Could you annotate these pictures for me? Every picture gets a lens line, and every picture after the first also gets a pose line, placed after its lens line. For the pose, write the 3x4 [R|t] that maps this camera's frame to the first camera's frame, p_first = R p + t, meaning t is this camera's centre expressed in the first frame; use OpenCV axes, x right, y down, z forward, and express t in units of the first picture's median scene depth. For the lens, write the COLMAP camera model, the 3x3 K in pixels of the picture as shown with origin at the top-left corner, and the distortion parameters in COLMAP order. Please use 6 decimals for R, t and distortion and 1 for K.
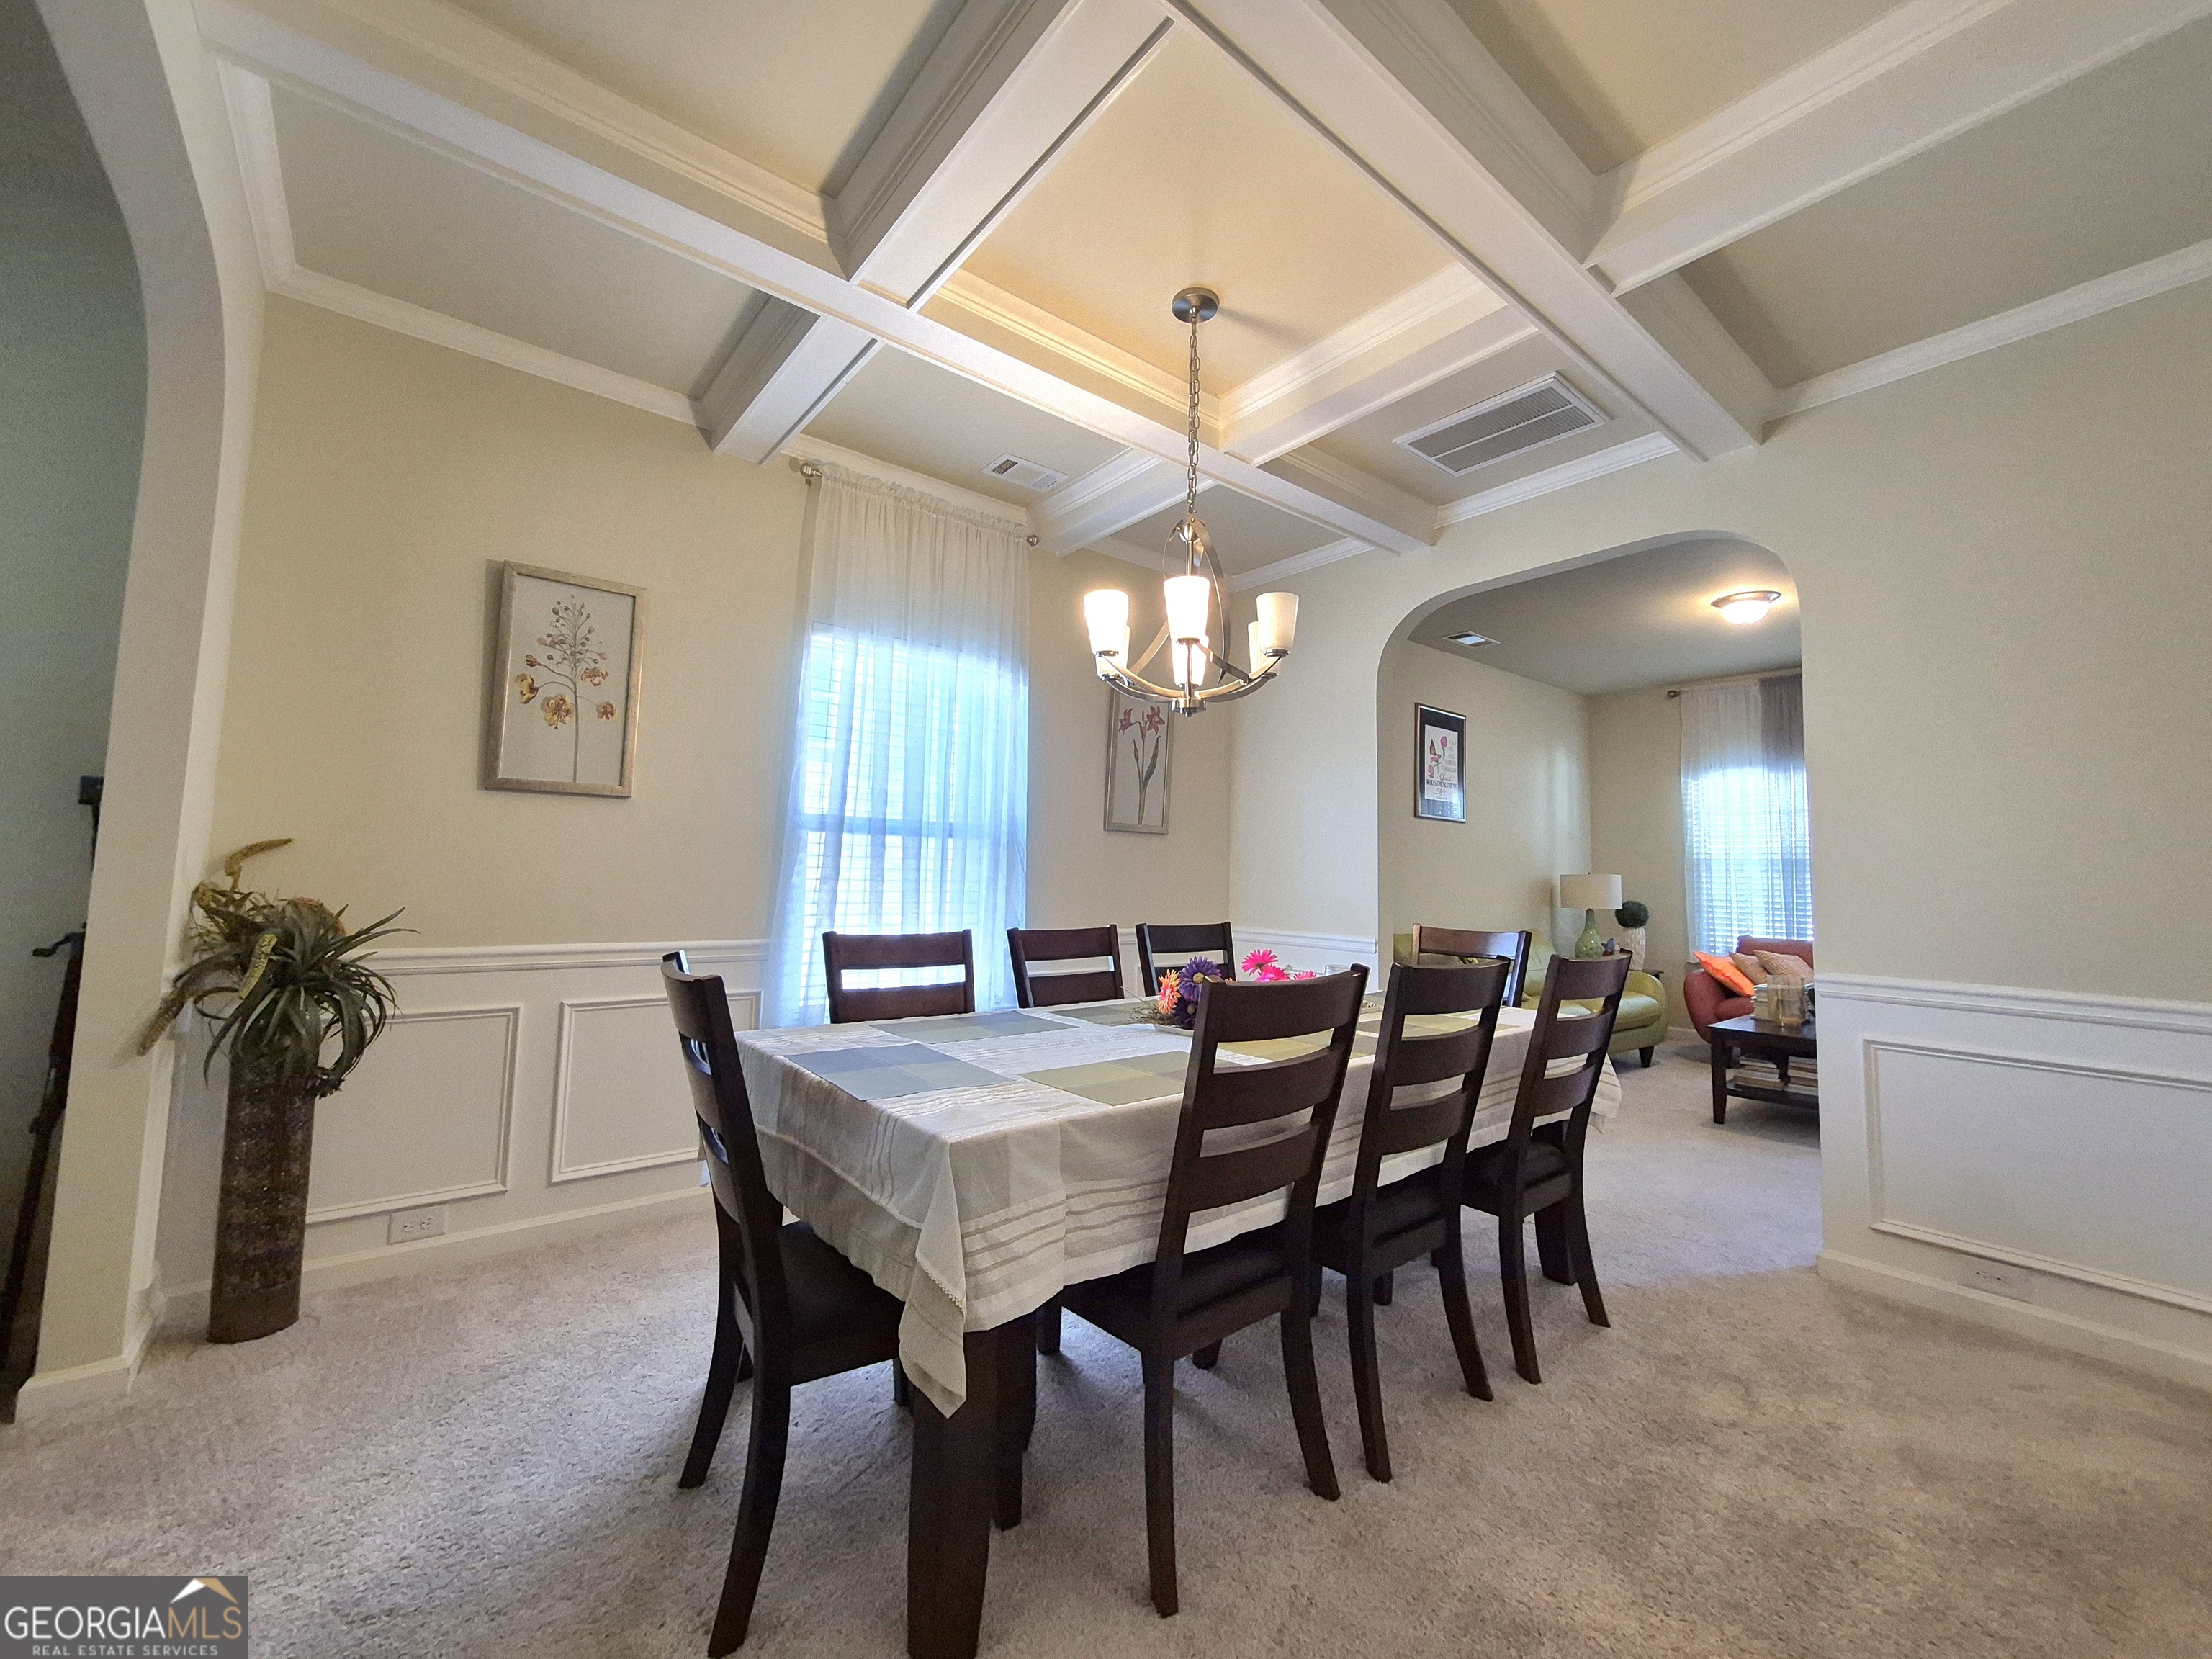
lens RADIAL K [[863.8, 0, 1095.4], [0, 863.8, 813.6], [0, 0, 1]] dist [-0.000283, -0.001766]
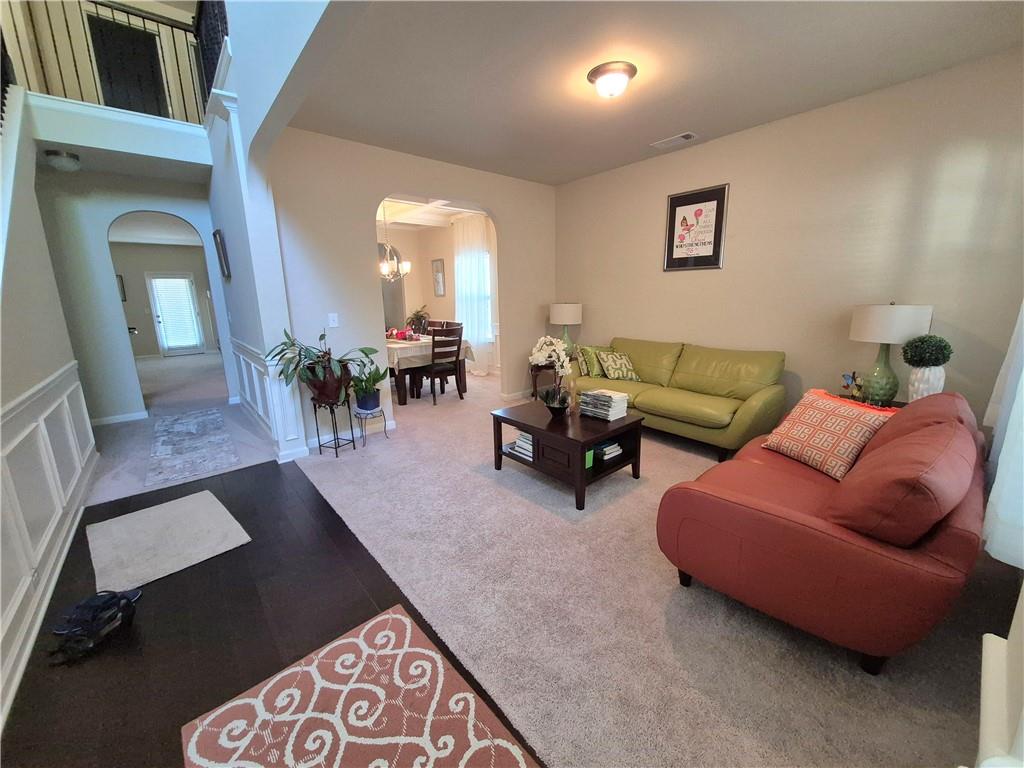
lens RADIAL K [[399.9, 0, 516.6], [0, 399.9, 376.0], [0, 0, 1]] dist [-0.000283, -0.001766]
pose [[0.045242, 0.183841, -0.981914, 2.849416], [0.102145, 0.976918, 0.187612, 0.069716], [0.993740, -0.108785, 0.025419, 1.680671]]
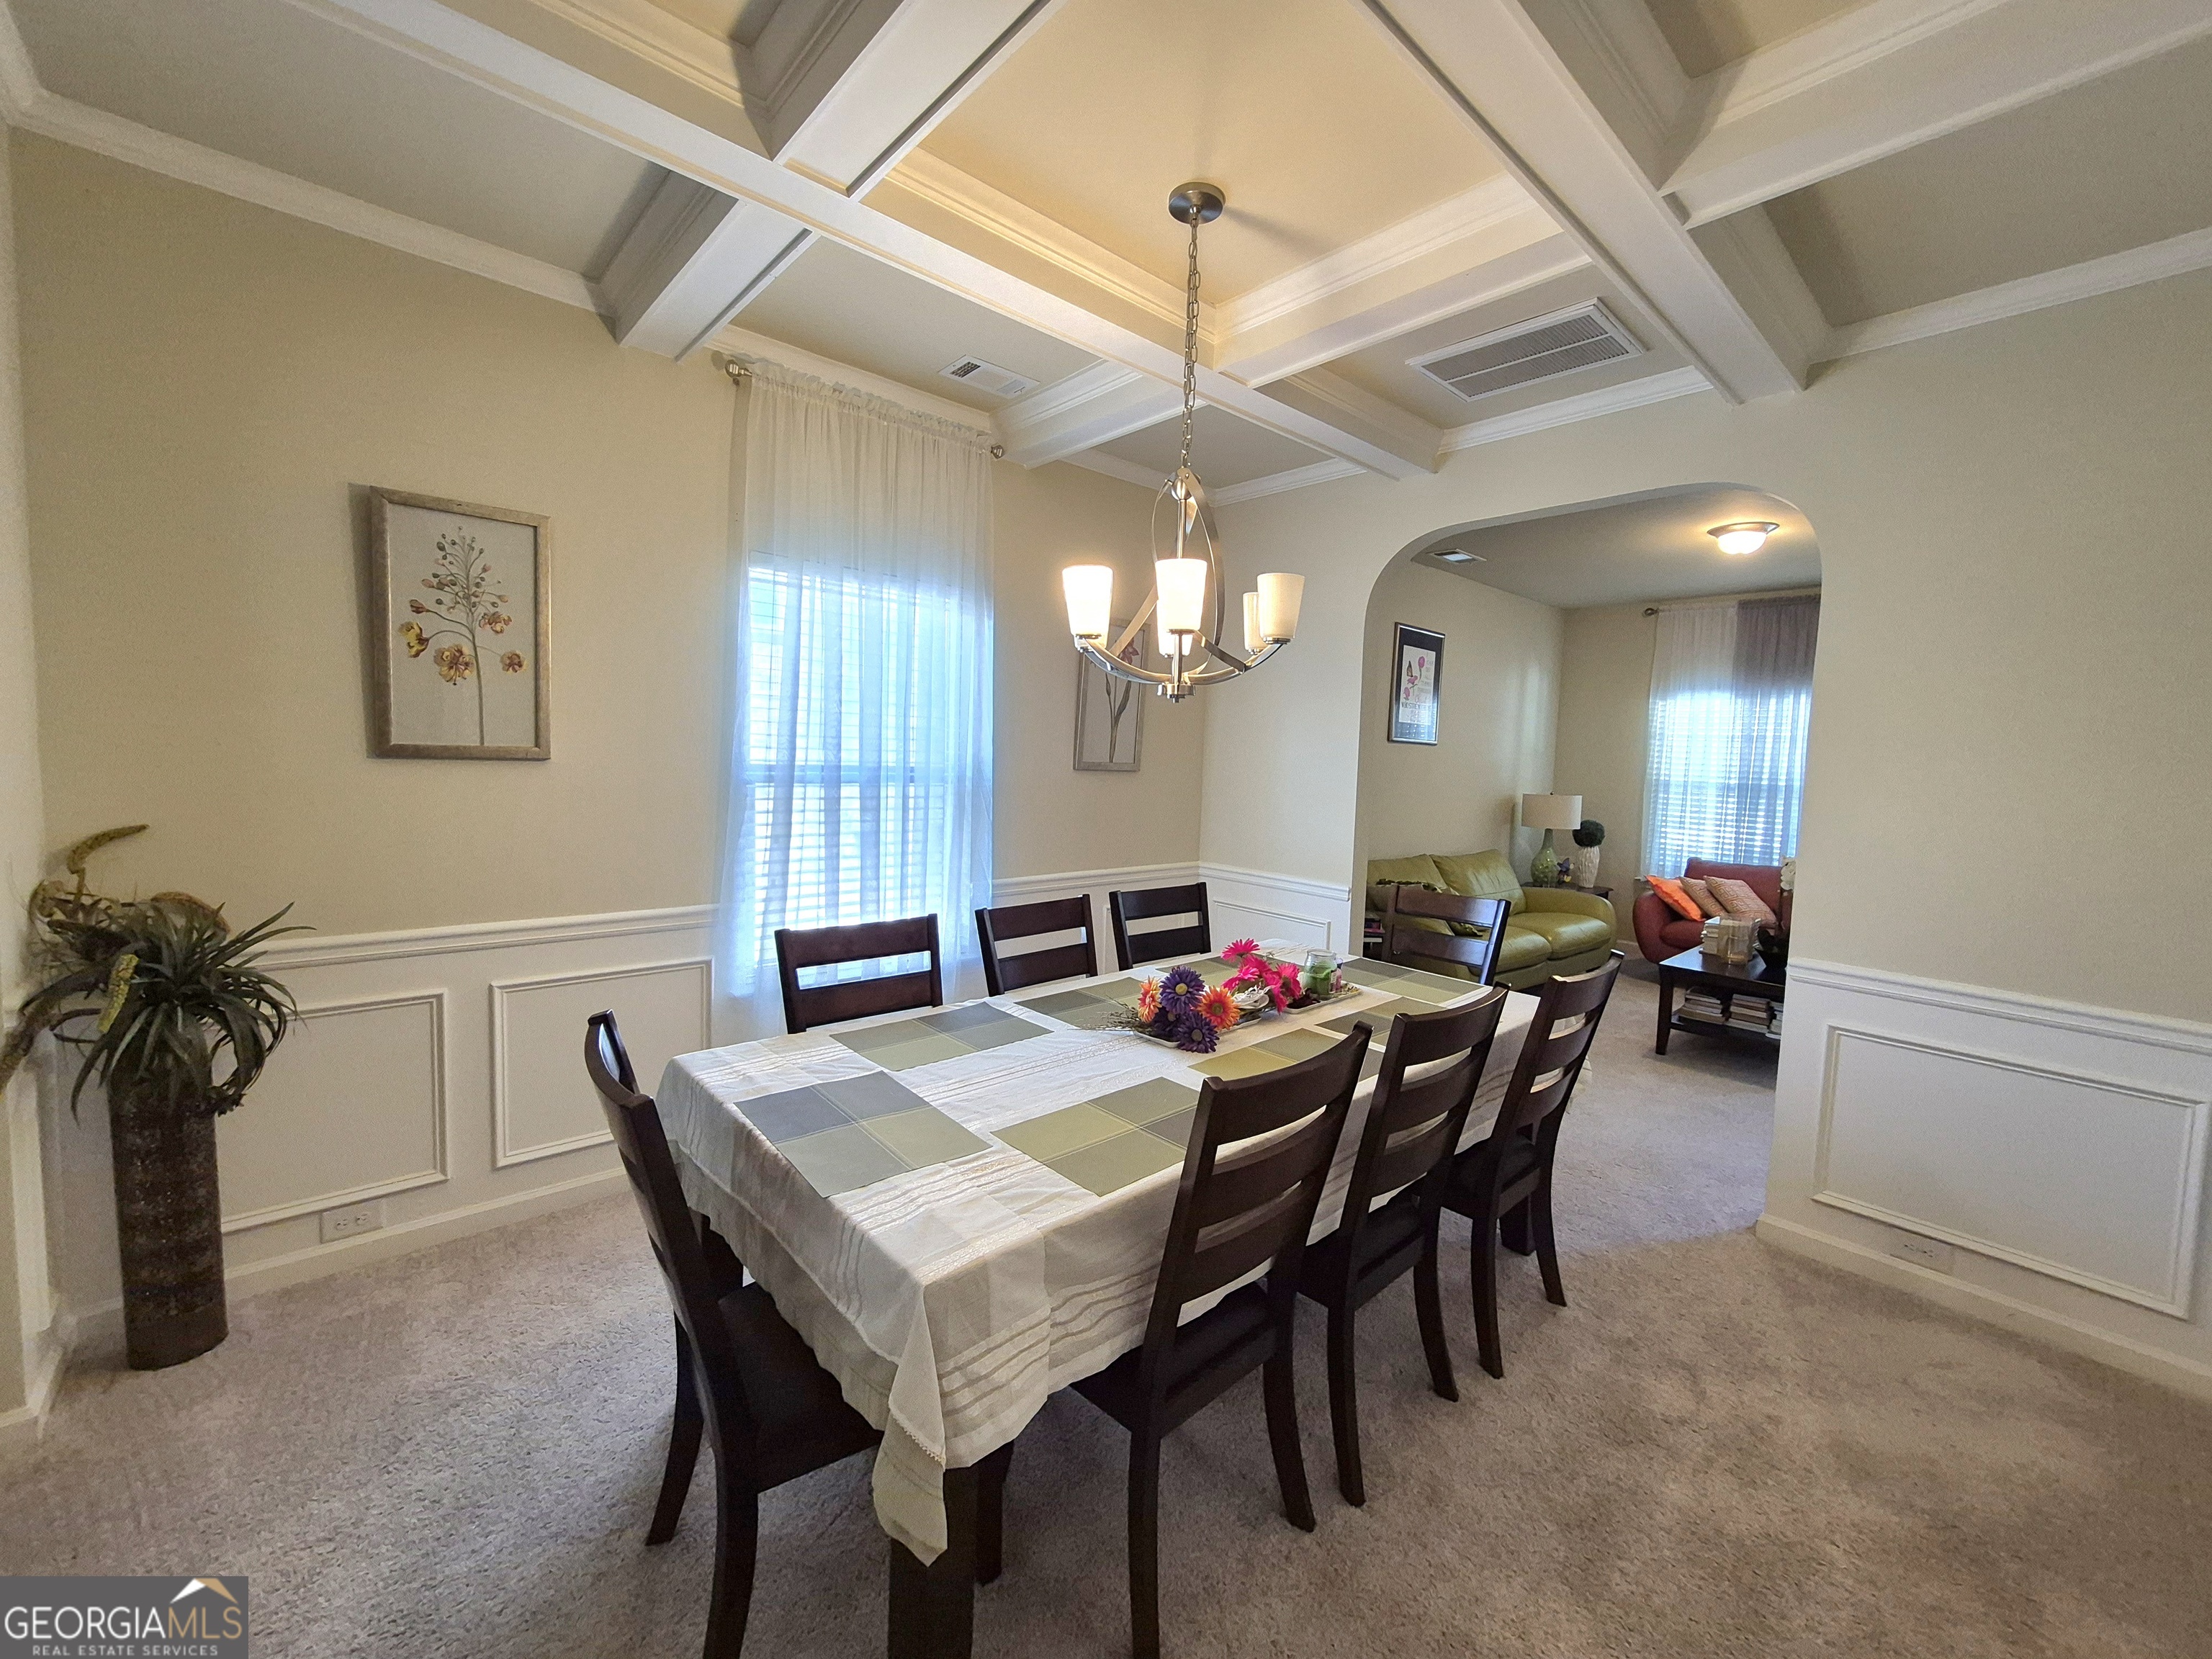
lens RADIAL K [[863.8, 0, 1106.5], [0, 863.8, 819.6], [0, 0, 1]] dist [-0.000283, -0.001766]
pose [[0.998210, 0.004528, 0.059640, -0.018576], [-0.013374, 0.988780, 0.148778, -0.124575], [-0.058298, -0.149309, 0.987071, 0.091339]]
